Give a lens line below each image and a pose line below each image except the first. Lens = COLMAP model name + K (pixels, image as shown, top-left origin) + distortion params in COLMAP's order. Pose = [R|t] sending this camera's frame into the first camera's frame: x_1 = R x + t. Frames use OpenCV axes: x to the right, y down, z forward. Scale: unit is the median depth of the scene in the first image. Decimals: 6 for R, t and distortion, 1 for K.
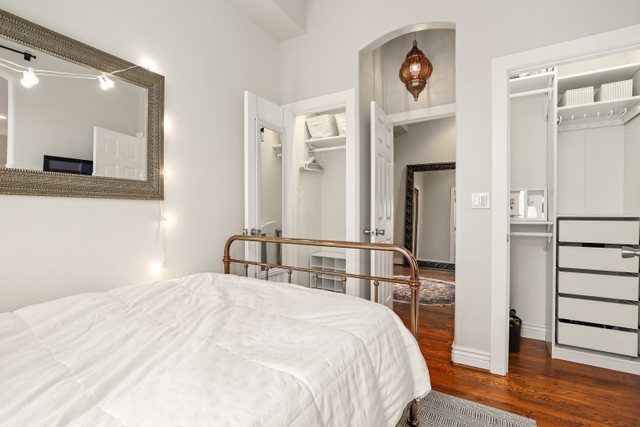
lens RADIAL K [[293.0, 0, 320.0], [0, 293.0, 213.5], [0, 0, 1]] dist [-0.002368, -0.000576]
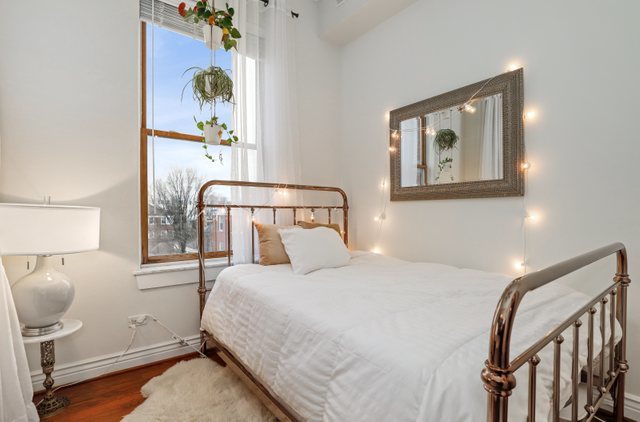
lens RADIAL K [[305.2, 0, 320.3], [0, 305.2, 215.3], [0, 0, 1]] dist [-0.022296, 0.000890]
pose [[-0.353388, 0.005473, -0.935461, 0.649874], [-0.001842, 0.999977, 0.006547, 0.013116], [0.935475, 0.004036, -0.353370, 0.744699]]
